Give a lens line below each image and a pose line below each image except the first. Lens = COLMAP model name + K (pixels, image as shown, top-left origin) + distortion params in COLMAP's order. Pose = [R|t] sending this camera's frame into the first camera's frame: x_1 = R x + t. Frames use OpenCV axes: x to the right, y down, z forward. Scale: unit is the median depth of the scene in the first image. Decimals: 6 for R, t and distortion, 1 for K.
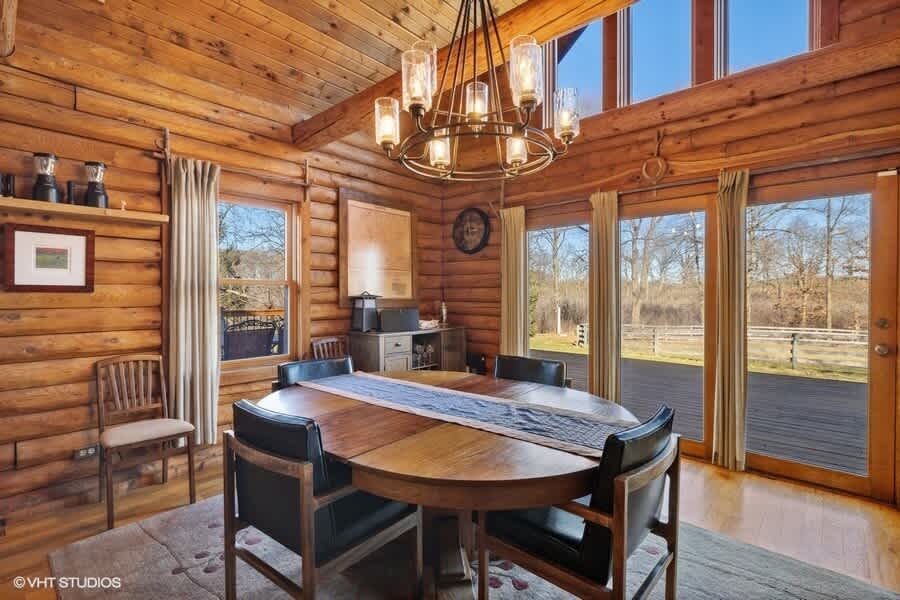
lens RADIAL K [[419.8, 0, 450.0], [0, 419.8, 300.0], [0, 0, 1]] dist [-0.002530, -0.000206]
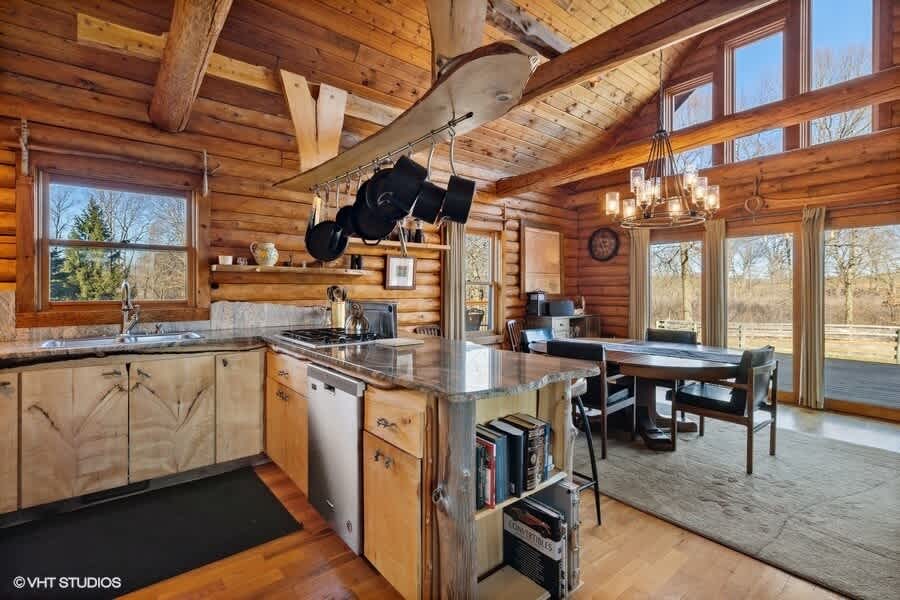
lens RADIAL K [[412.6, 0, 451.4], [0, 412.6, 294.5], [0, 0, 1]] dist [0.002089, 0.000741]
pose [[0.988693, -0.000260, -0.149954, -0.311066], [-0.000582, 0.999984, -0.005572, 0.008502], [0.149954, 0.005596, 0.988677, -0.530403]]
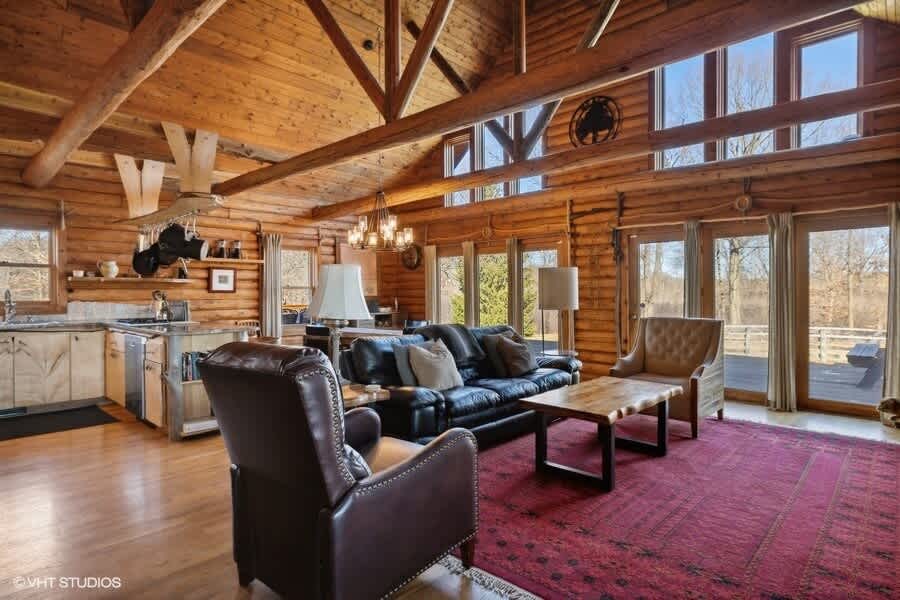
lens RADIAL K [[483.5, 0, 454.2], [0, 483.5, 300.5], [0, 0, 1]] dist [0.001734, 0.000390]
pose [[0.999852, -0.006240, -0.016021, 0.333239], [0.006224, 0.999980, -0.001027, 0.026003], [0.016027, 0.000927, 0.999871, -1.290941]]
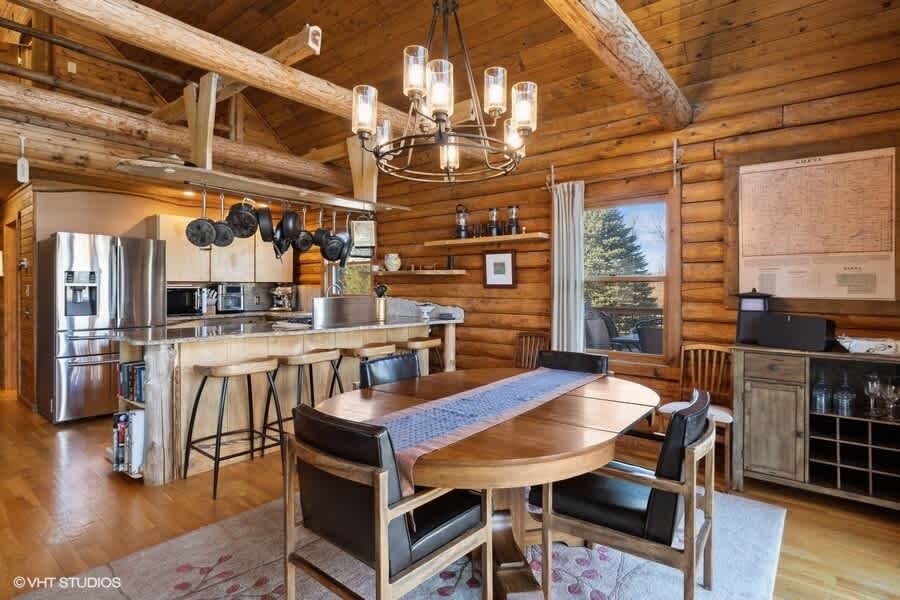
lens RADIAL K [[476.1, 0, 459.4], [0, 476.1, 283.0], [0, 0, 1]] dist [-0.000108, -0.000357]
pose [[0.061118, -0.015519, -0.998010, 0.650817], [-0.021959, 0.999616, -0.016889, -0.003271], [0.997889, 0.022948, 0.060754, 0.490484]]
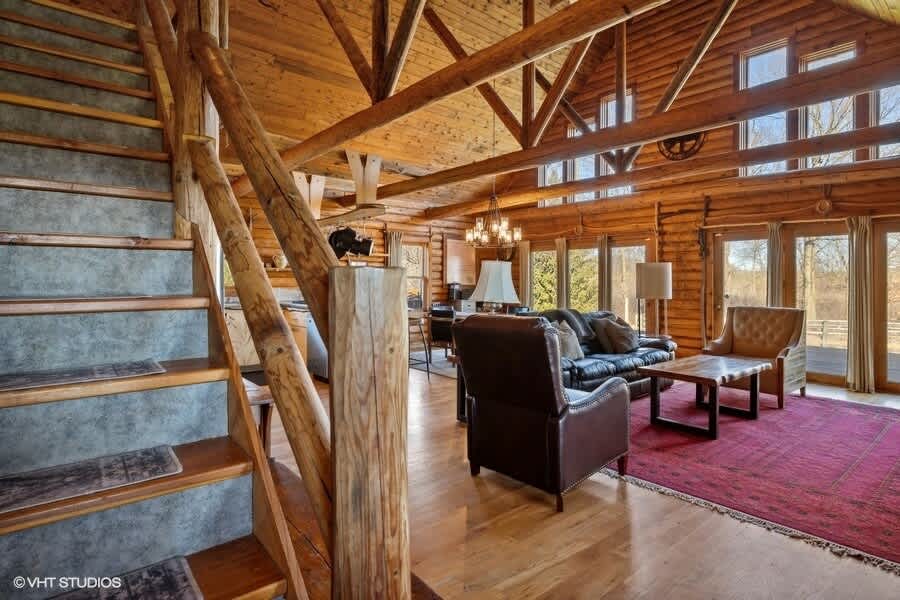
lens RADIAL K [[476.1, 0, 459.4], [0, 476.1, 283.0], [0, 0, 1]] dist [-0.000108, -0.000357]
pose [[0.992360, 0.004930, -0.123276, 0.139594], [-0.006863, 0.999860, -0.015260, 0.028980], [0.123183, 0.015990, 0.992255, -1.594545]]
